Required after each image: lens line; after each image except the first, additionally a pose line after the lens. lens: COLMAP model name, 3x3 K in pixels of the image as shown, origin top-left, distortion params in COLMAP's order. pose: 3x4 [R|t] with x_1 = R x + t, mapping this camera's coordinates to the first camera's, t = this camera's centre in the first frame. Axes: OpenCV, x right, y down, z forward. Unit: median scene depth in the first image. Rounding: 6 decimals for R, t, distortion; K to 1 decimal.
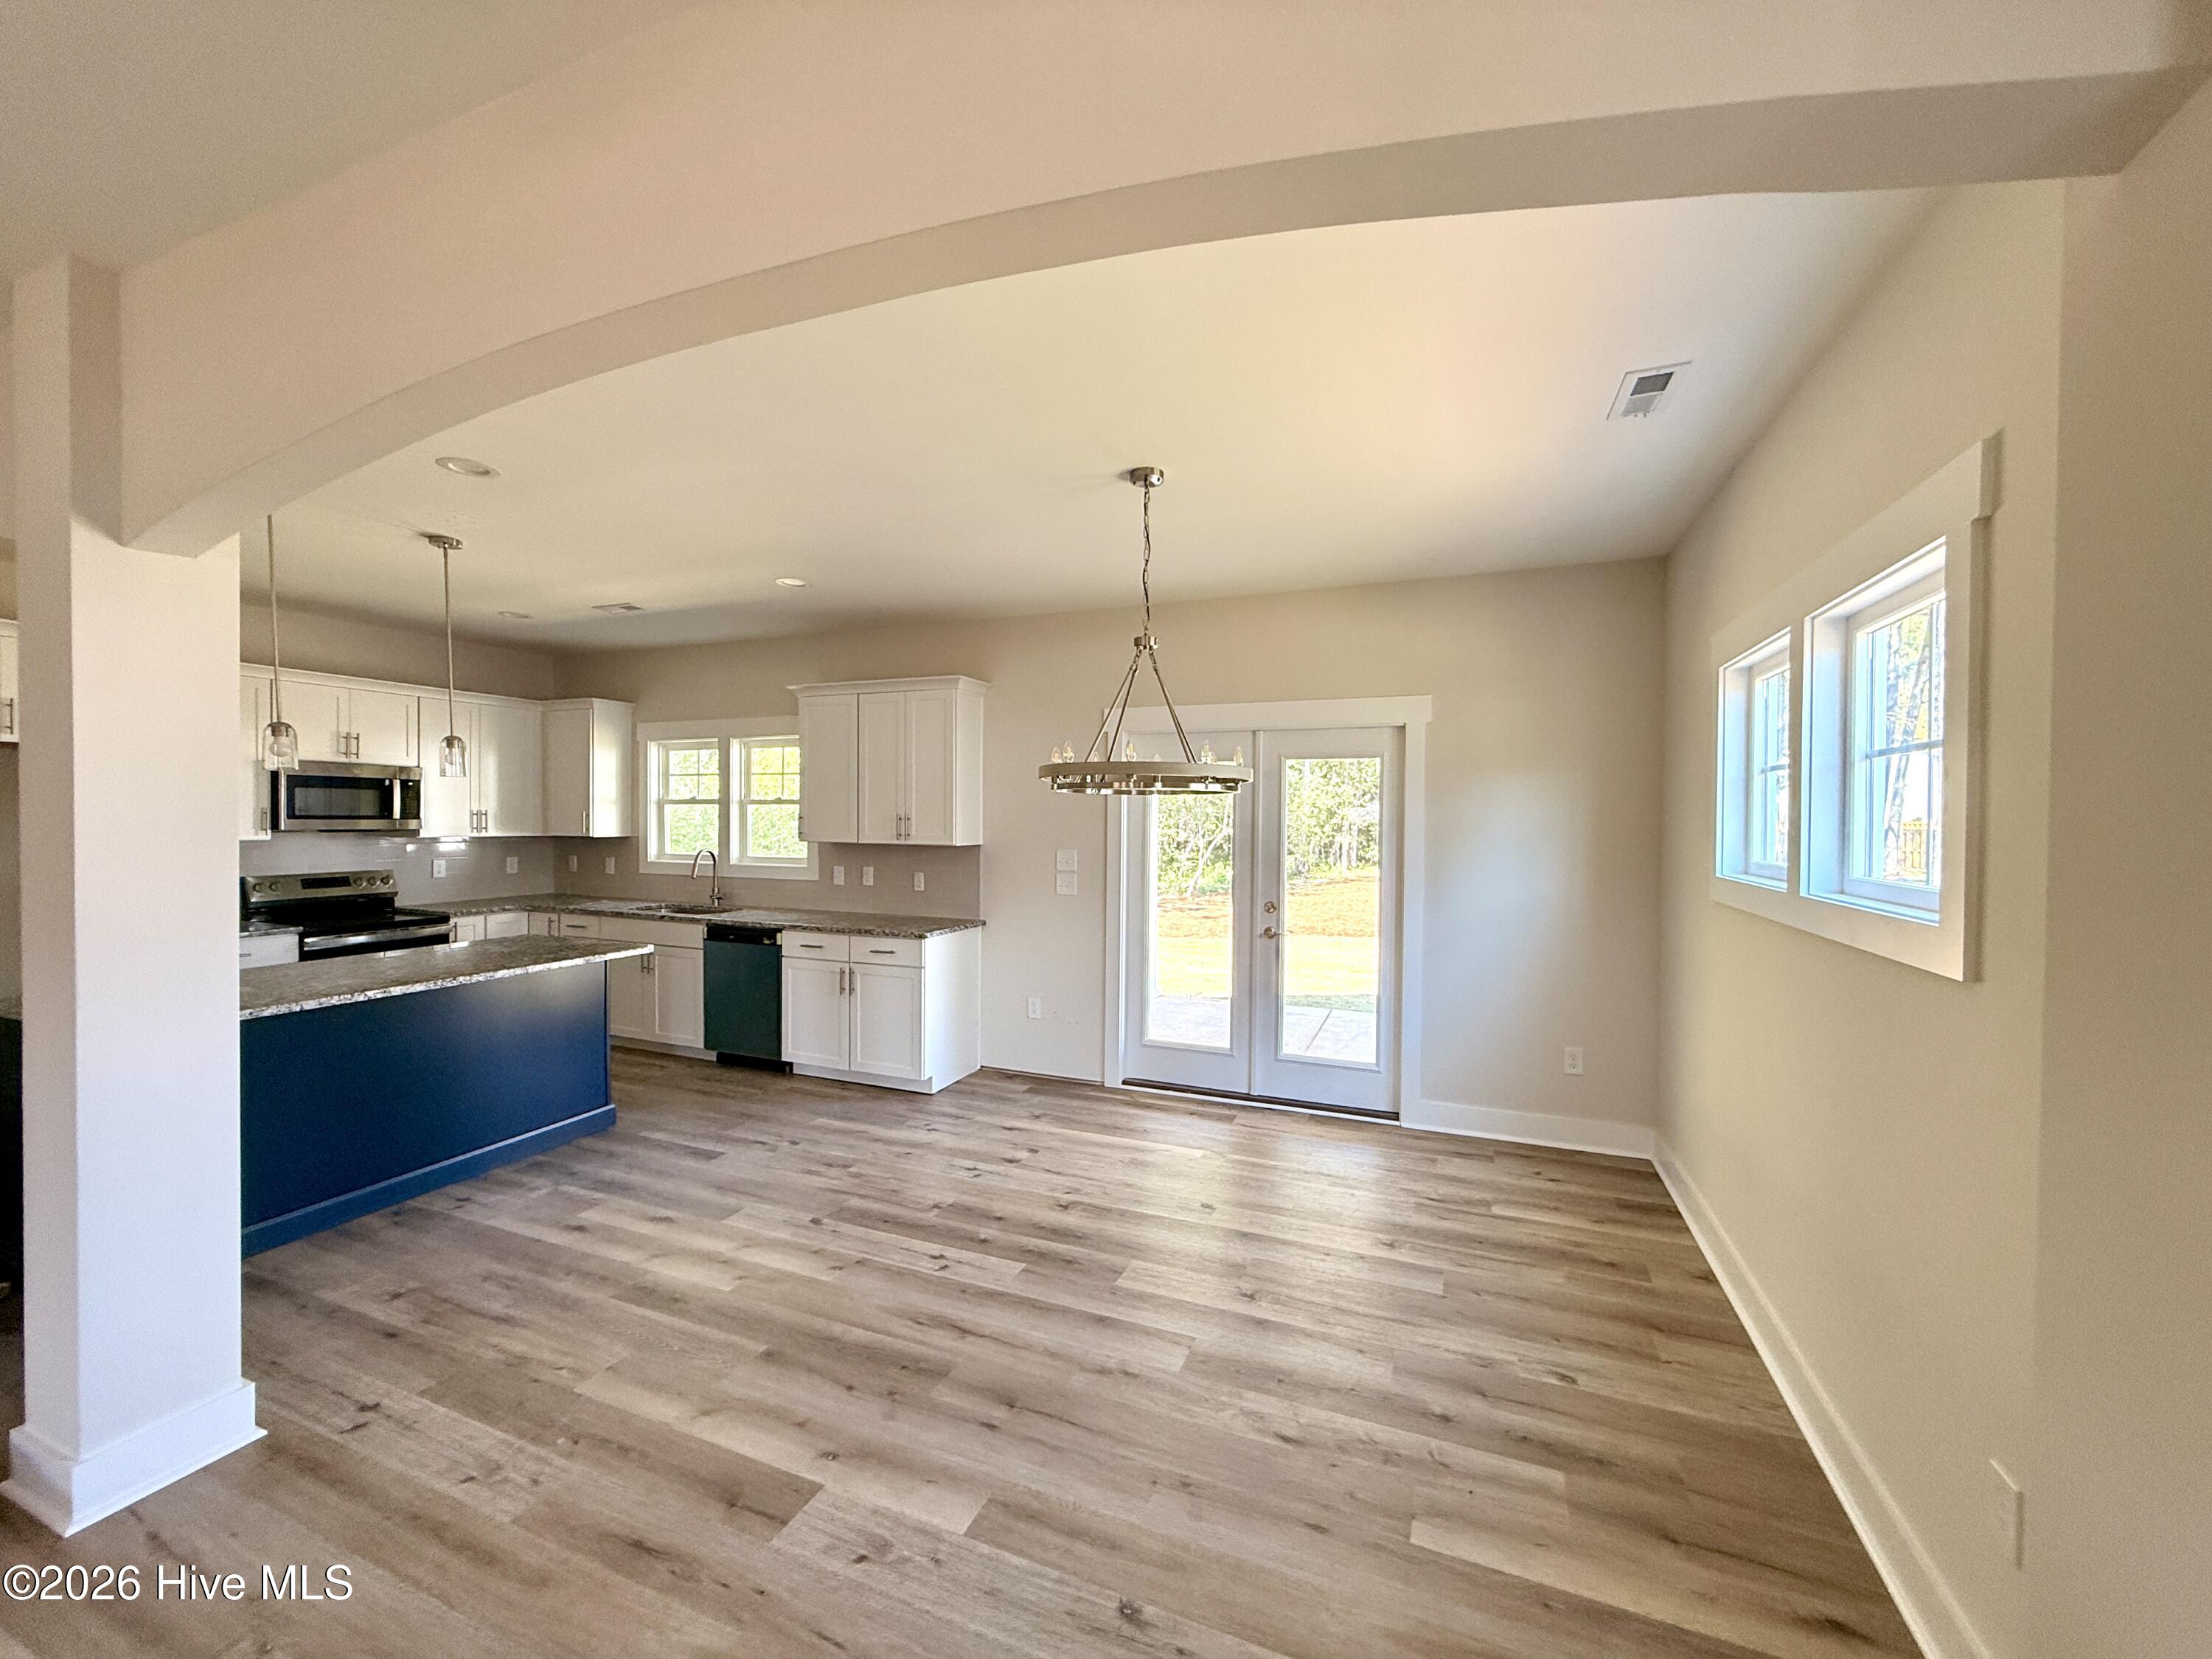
lens RADIAL K [[883.0, 0, 1098.3], [0, 883.0, 829.8], [0, 0, 1]] dist [0.000774, 0.000319]
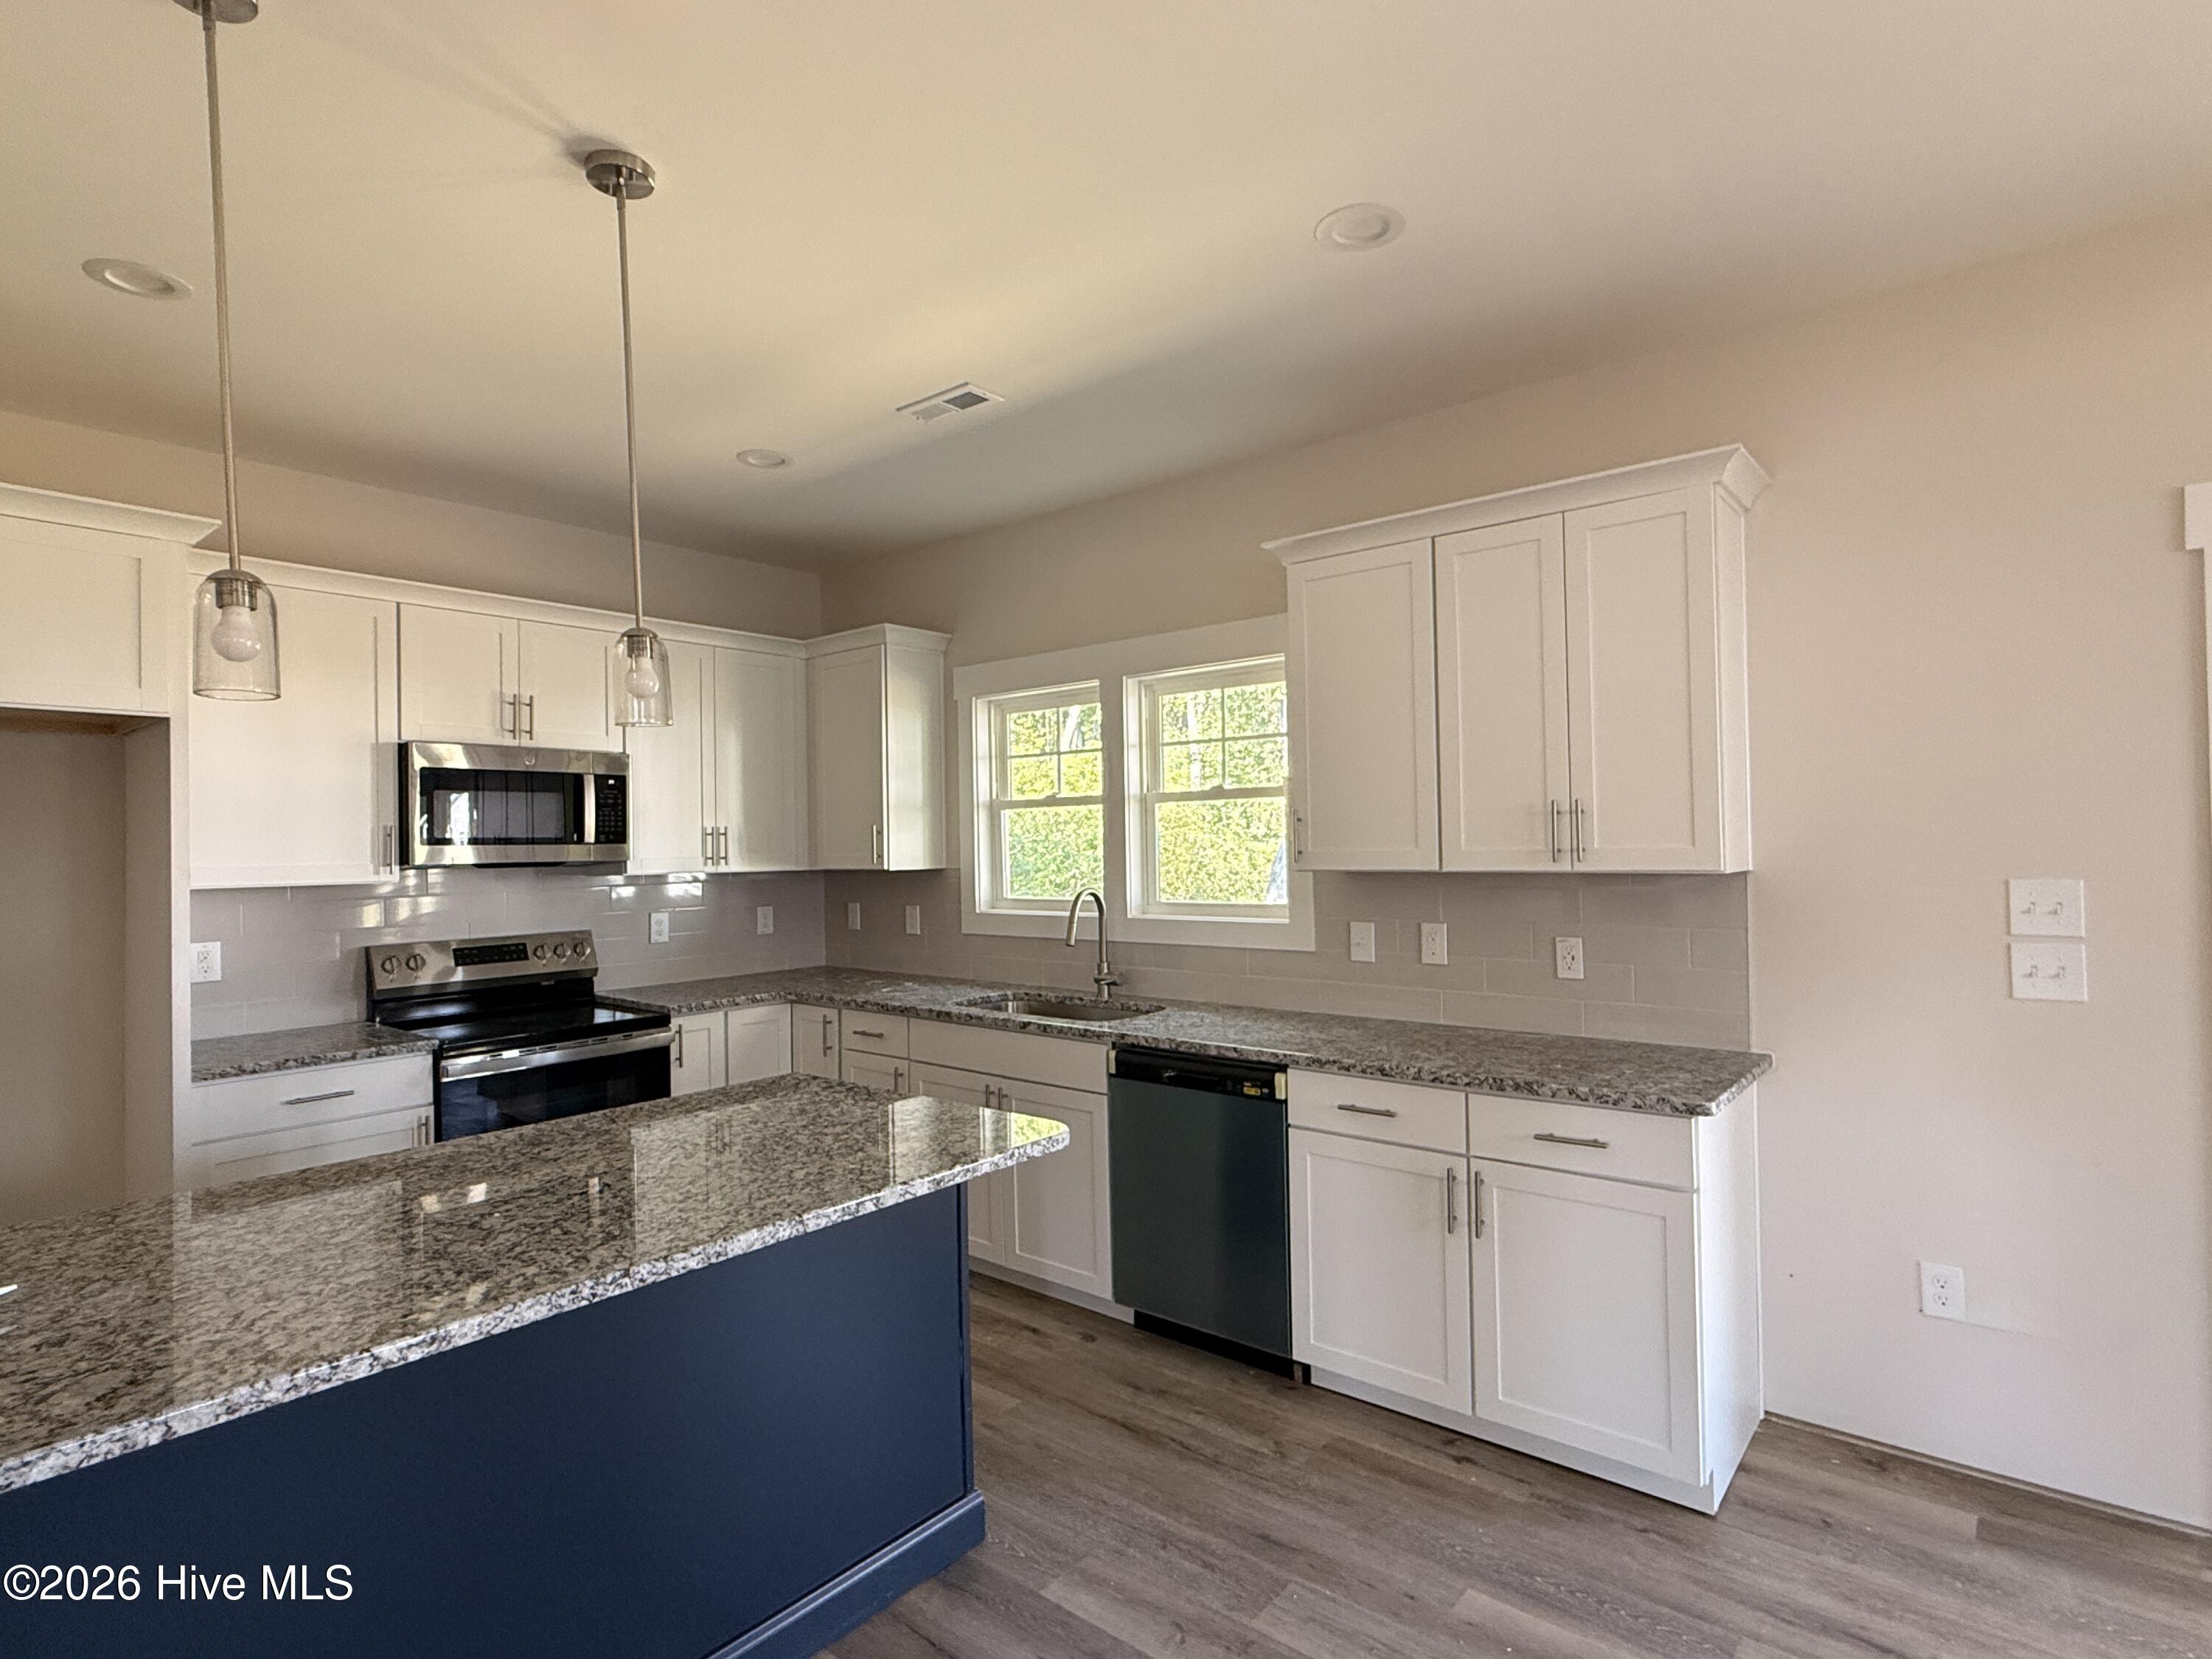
lens RADIAL K [[1138.2, 0, 1095.1], [0, 1138.2, 829.3], [0, 0, 1]] dist [-0.001664, 0.000725]
pose [[0.953921, -0.028225, -0.298729, -0.268250], [0.020184, 0.999347, -0.029969, 0.007621], [0.299379, 0.022559, 0.953867, 0.404919]]
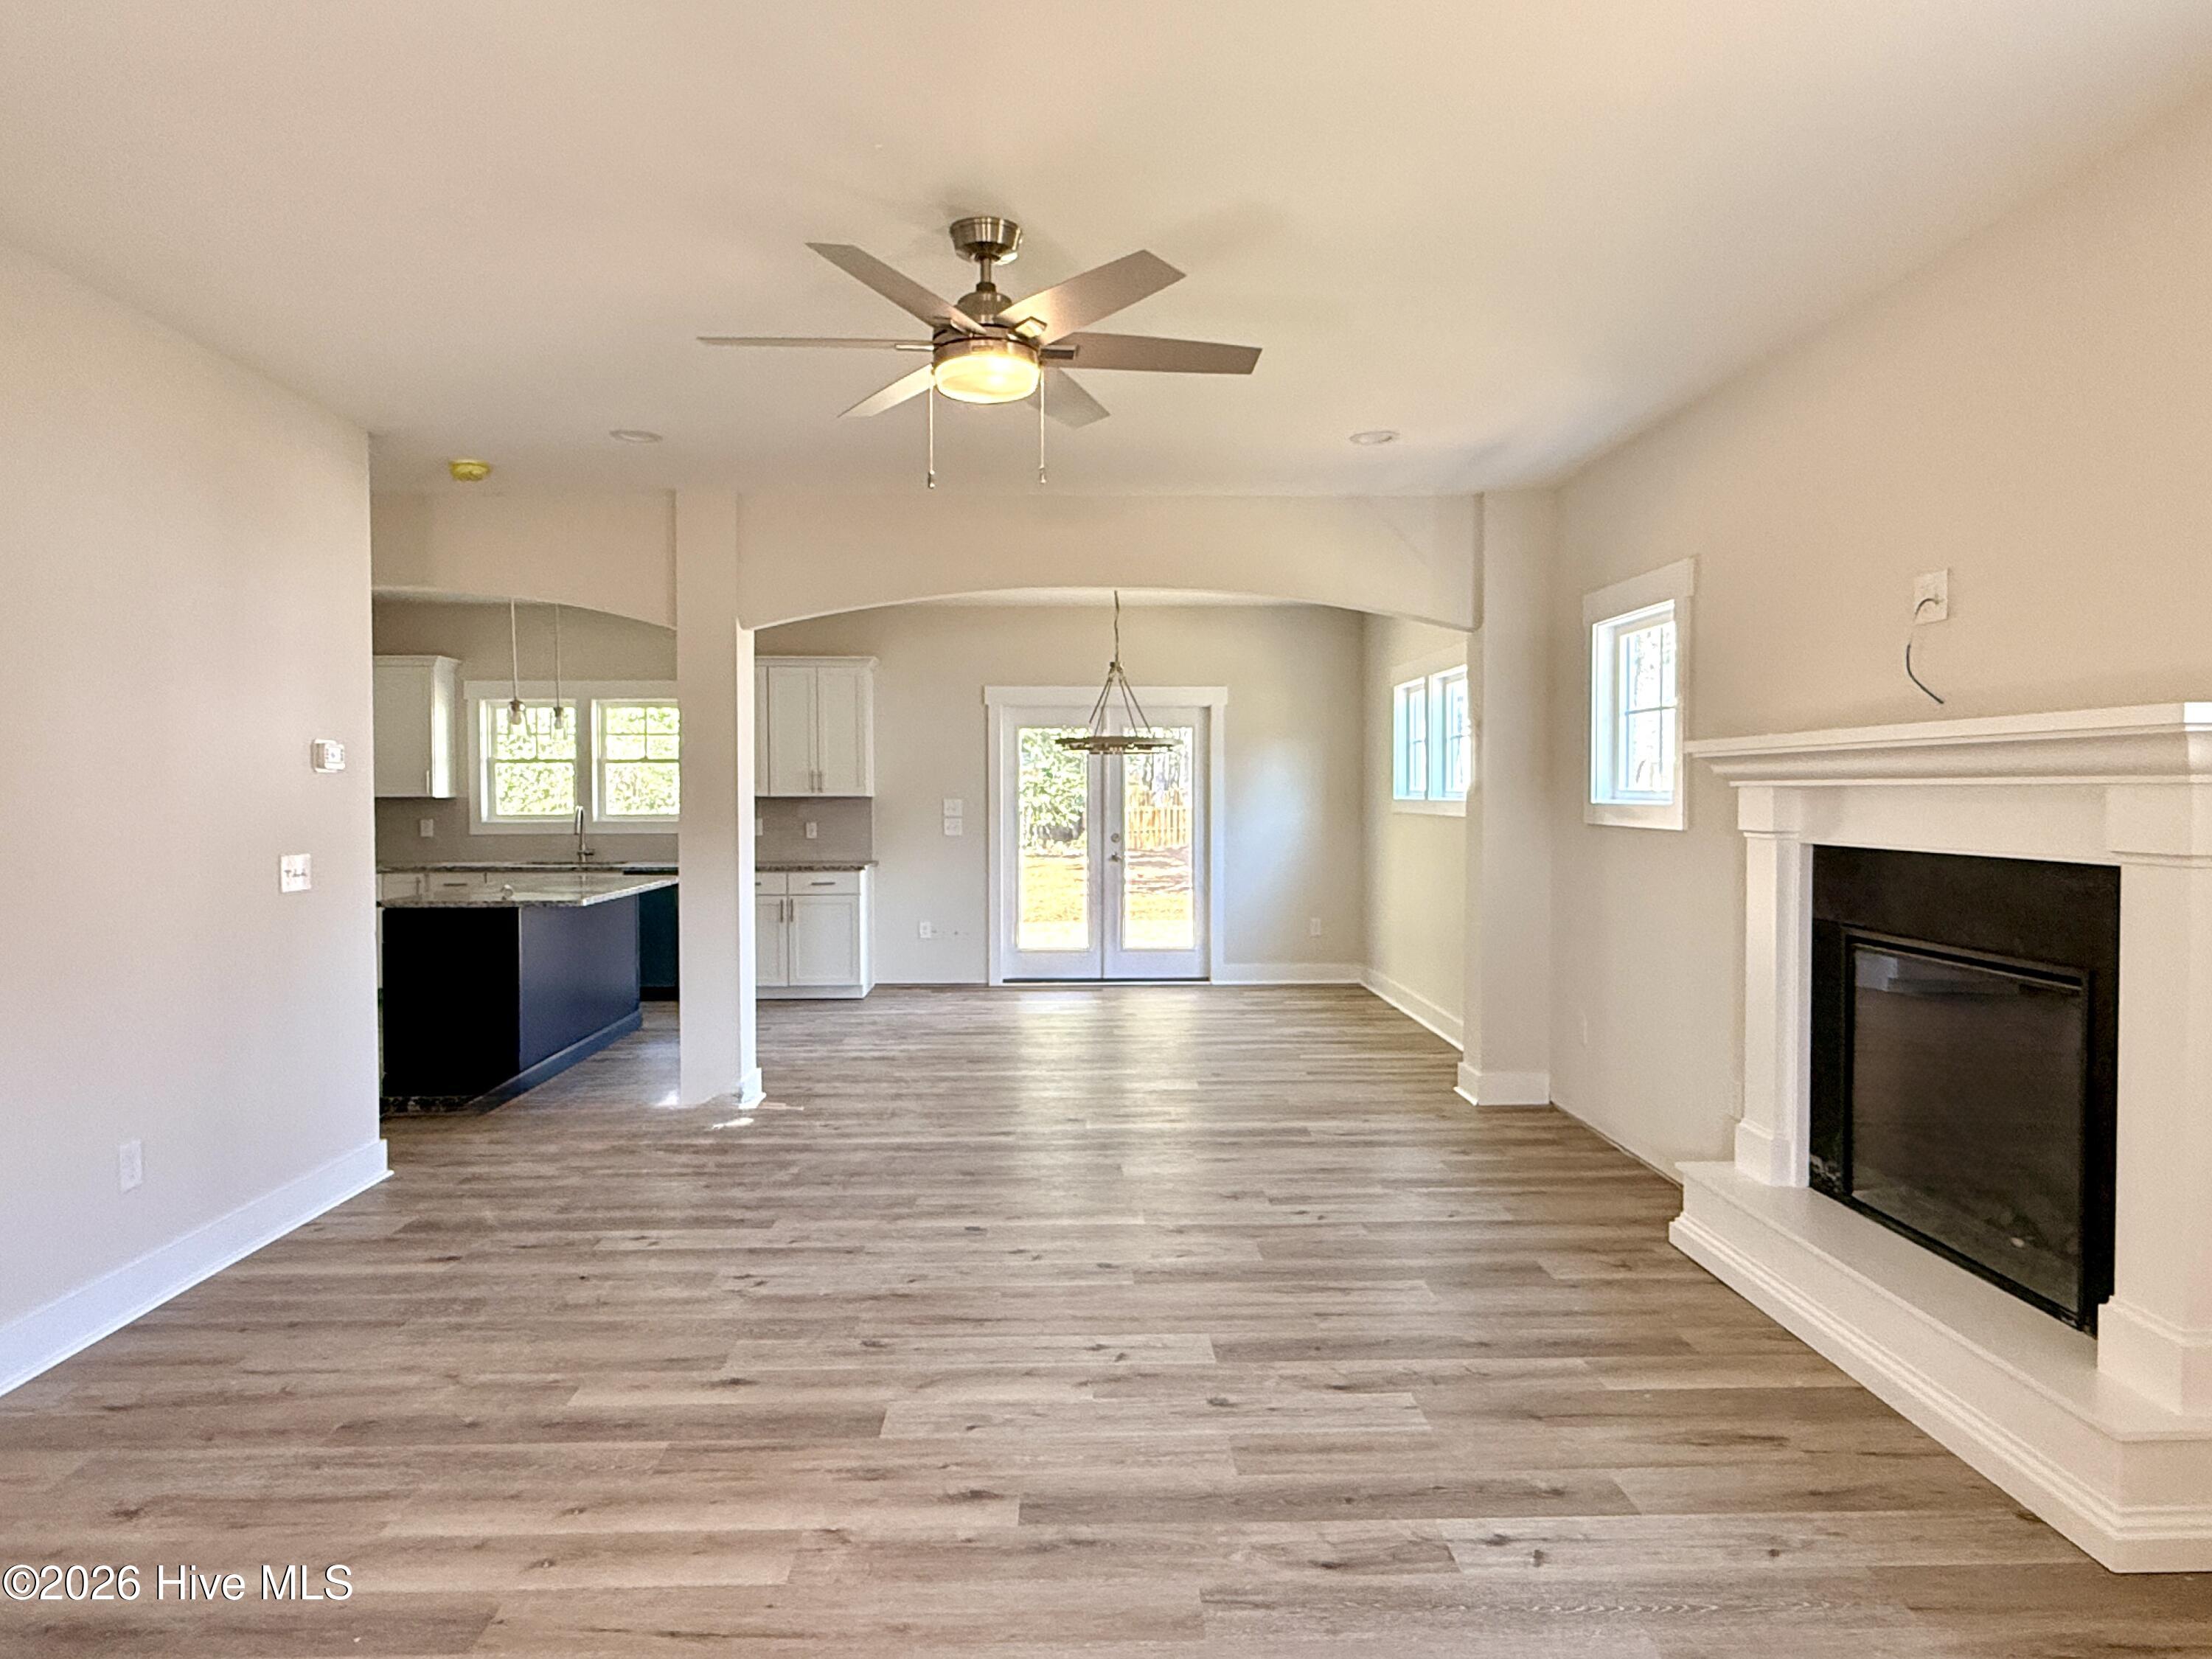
lens RADIAL K [[1363.6, 0, 1103.2], [0, 1363.6, 832.5], [0, 0, 1]] dist [-0.009461, -0.000453]
pose [[0.911794, -0.022553, 0.410028, -0.607271], [0.015173, 0.999659, 0.021244, 0.031108], [-0.410367, -0.013149, 0.911825, -0.798476]]
